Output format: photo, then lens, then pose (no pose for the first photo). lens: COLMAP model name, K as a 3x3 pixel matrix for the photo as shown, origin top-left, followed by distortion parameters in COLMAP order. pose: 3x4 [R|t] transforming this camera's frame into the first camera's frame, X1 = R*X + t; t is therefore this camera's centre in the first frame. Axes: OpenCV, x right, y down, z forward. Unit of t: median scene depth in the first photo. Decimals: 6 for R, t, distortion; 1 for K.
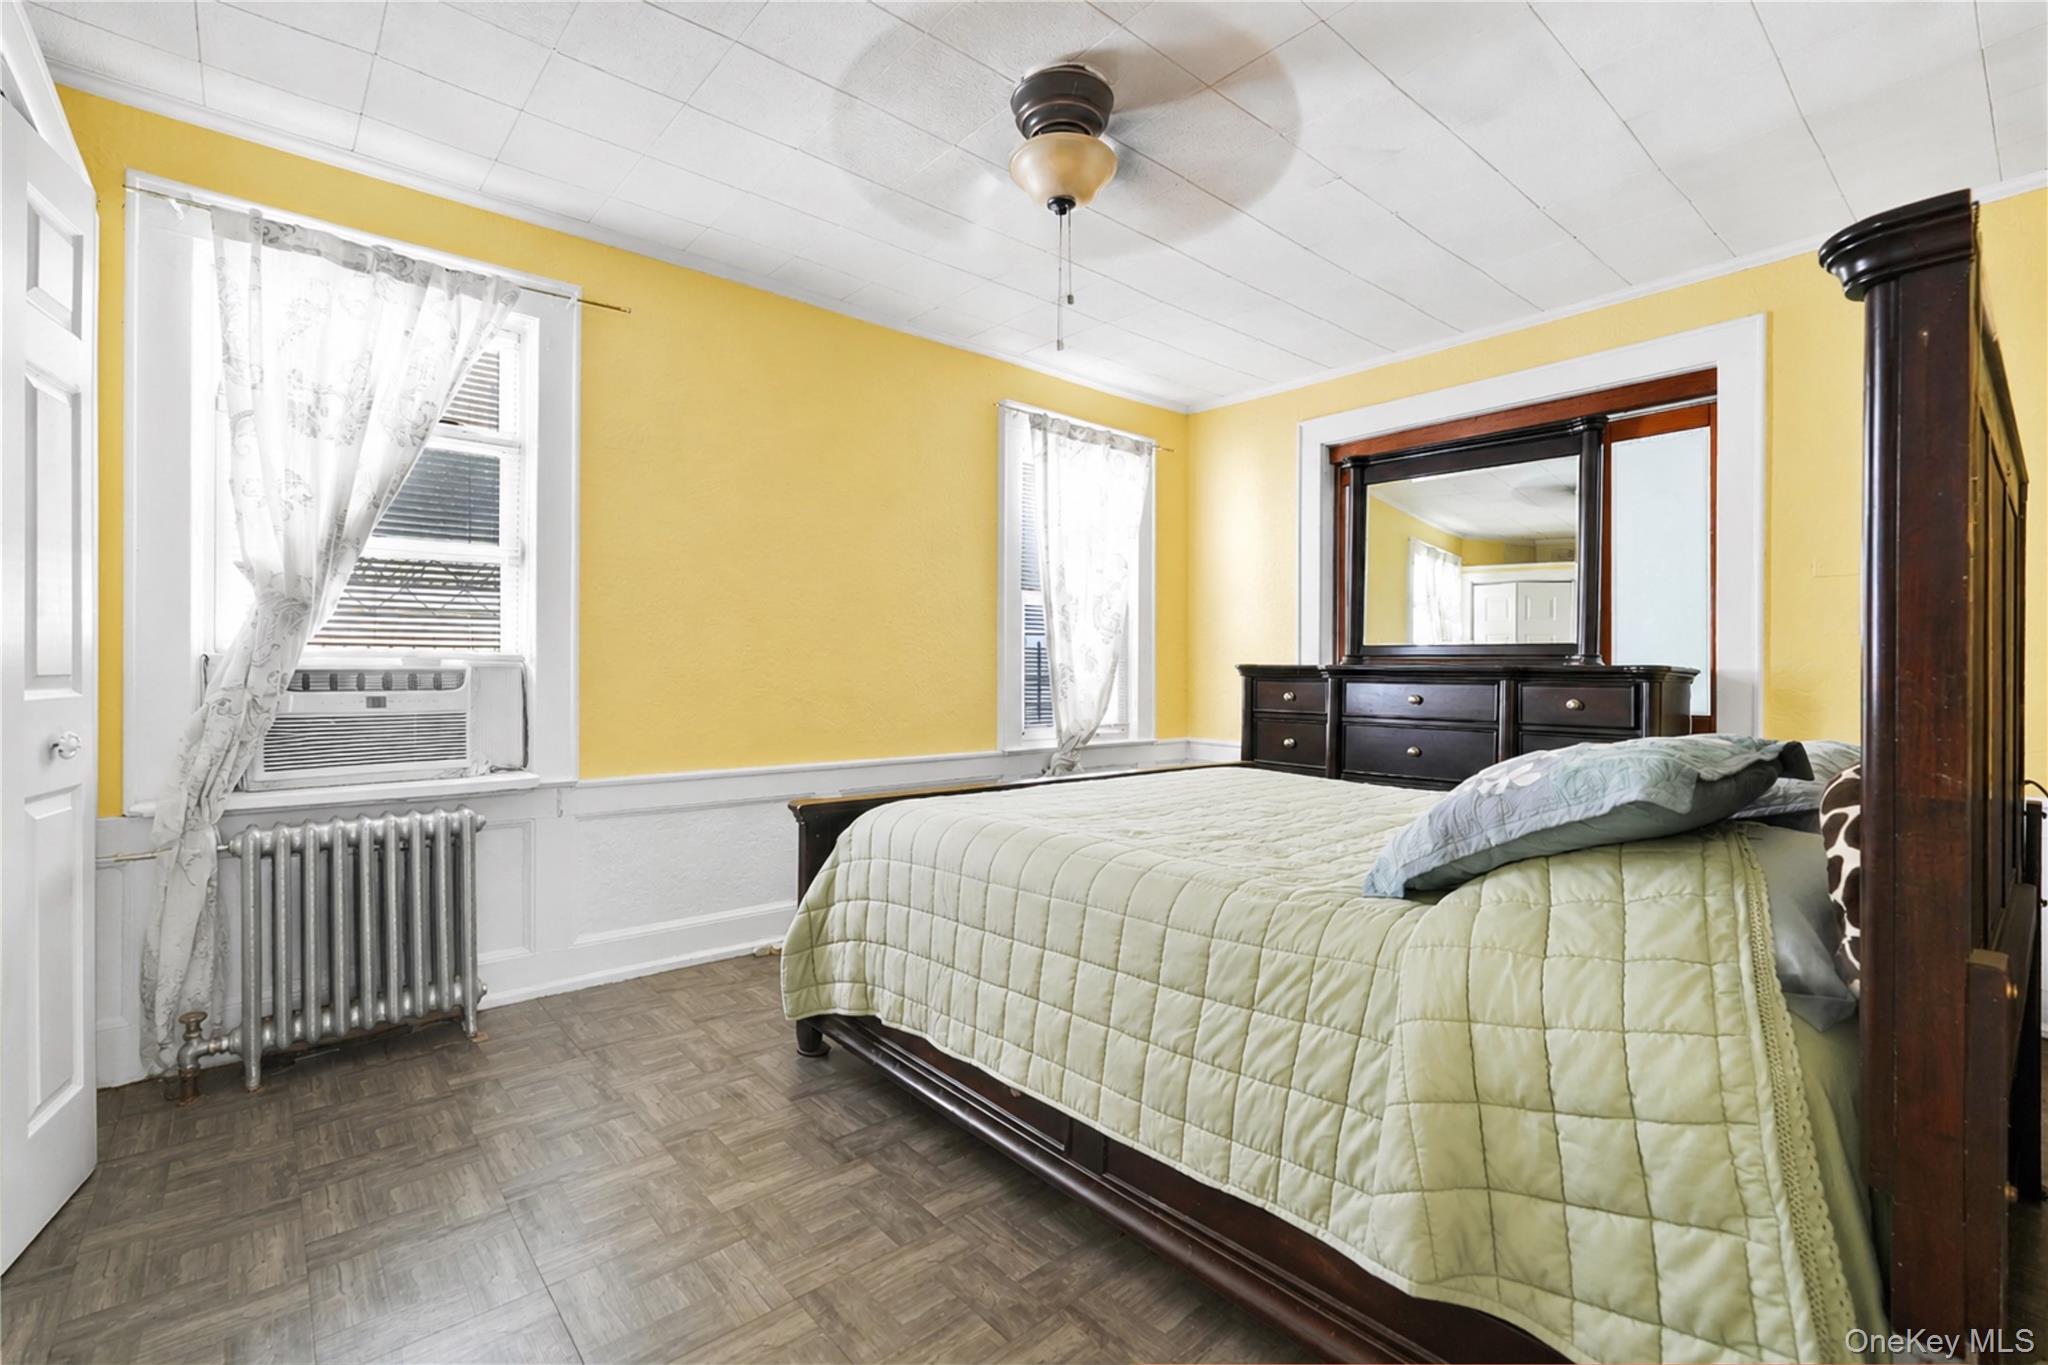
lens RADIAL K [[914.0, 0, 1065.1], [0, 914.0, 678.7], [0, 0, 1]] dist [-0.015039, 0.008443]
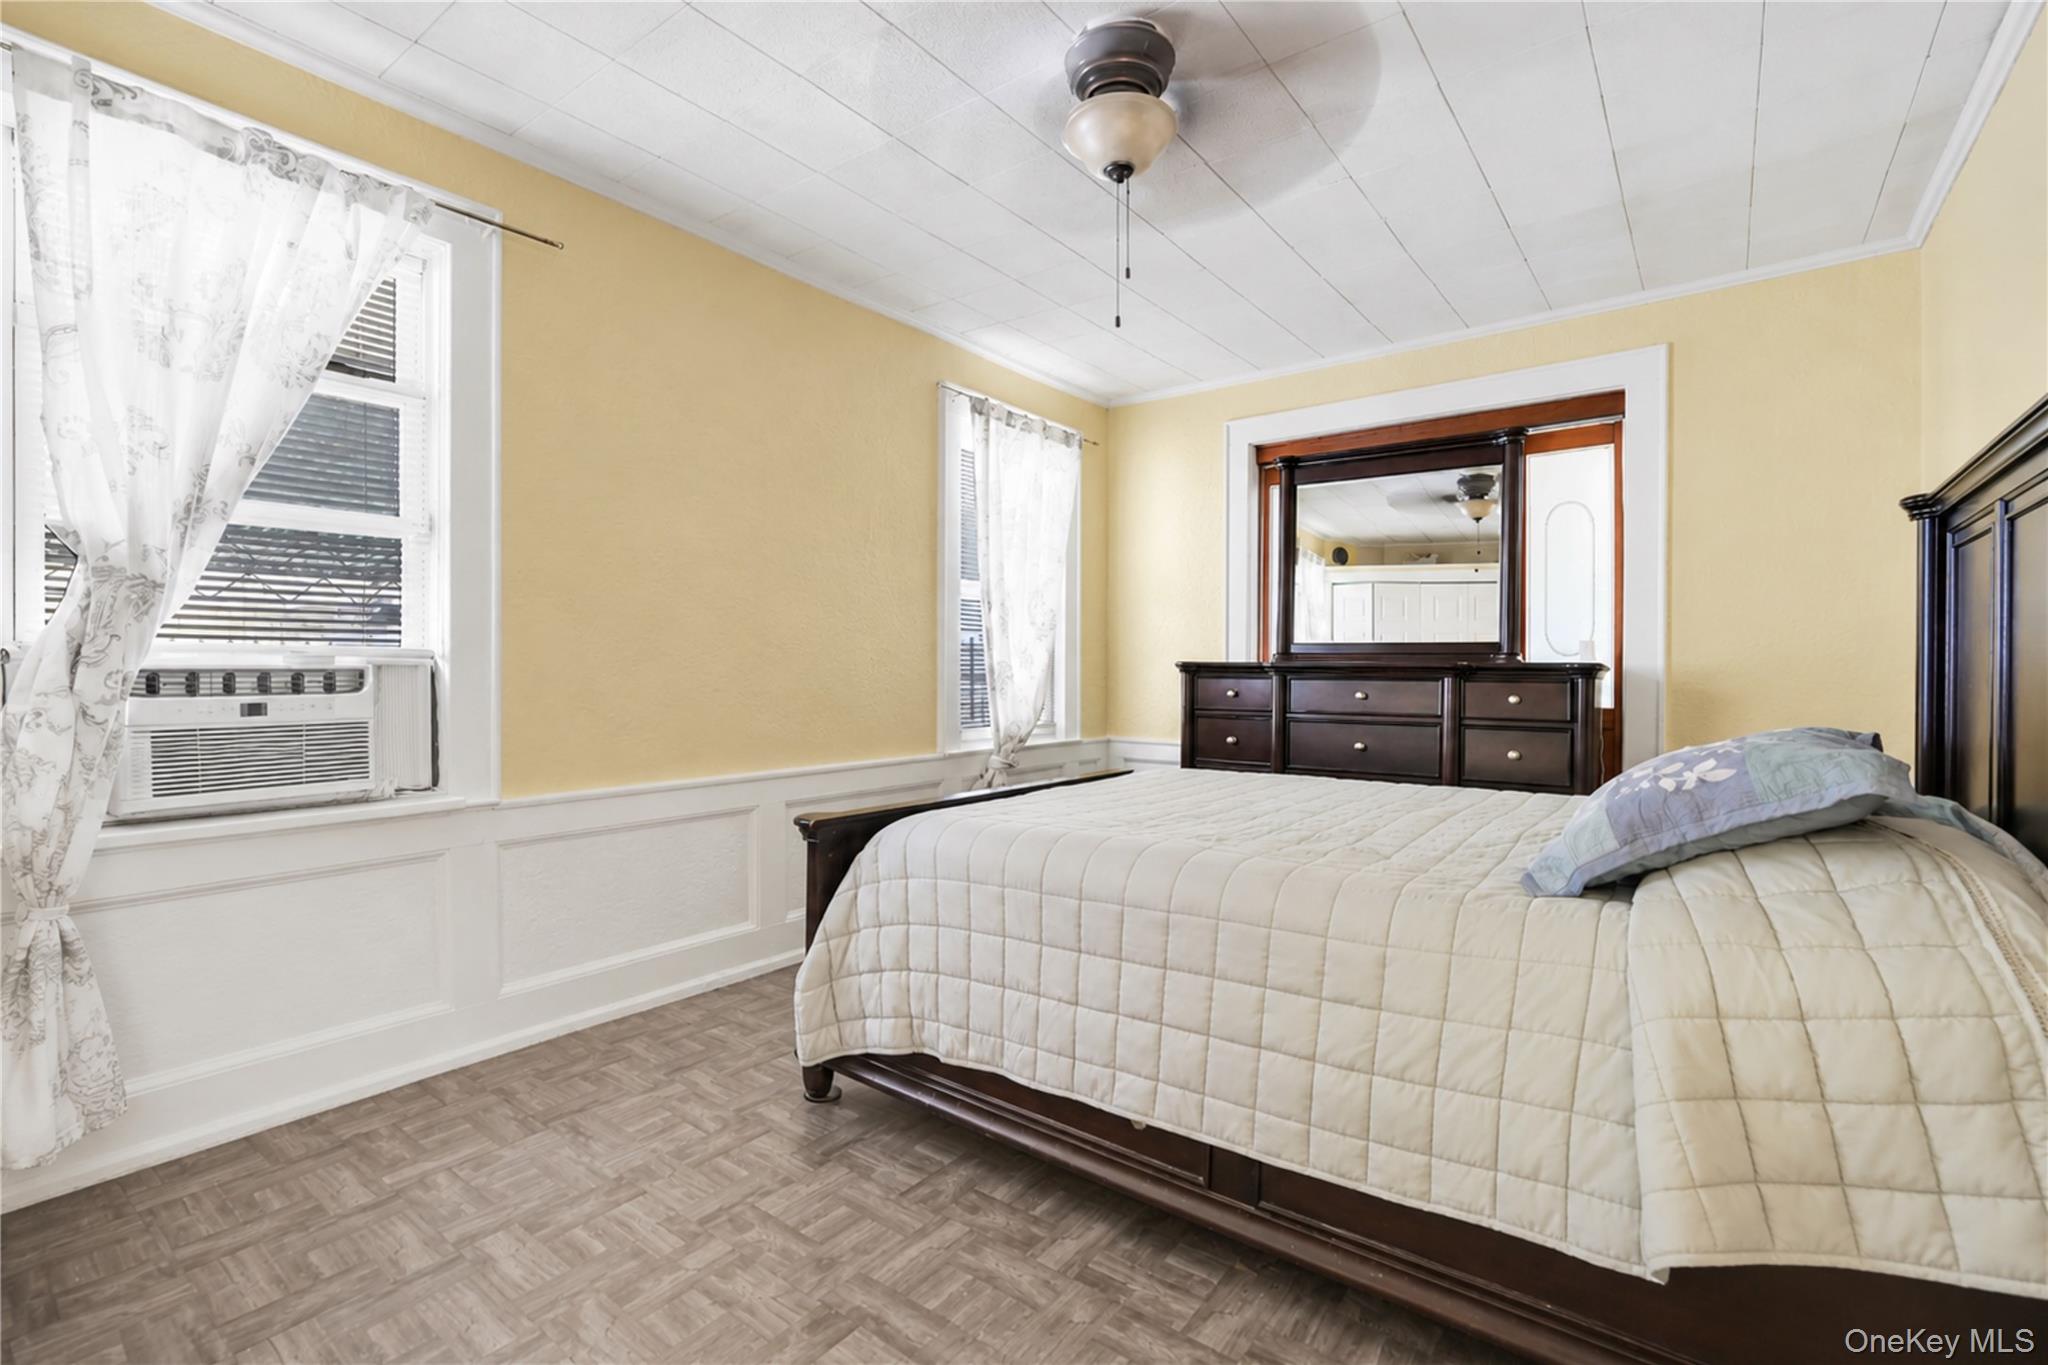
lens RADIAL K [[914.0, 0, 1024.8], [0, 914.0, 680.4], [0, 0, 1]] dist [-0.015039, 0.008443]
pose [[0.978964, -0.004006, 0.203996, -0.262058], [0.002749, 0.999975, 0.006446, -0.002814], [-0.204017, -0.005749, 0.978950, 0.089469]]
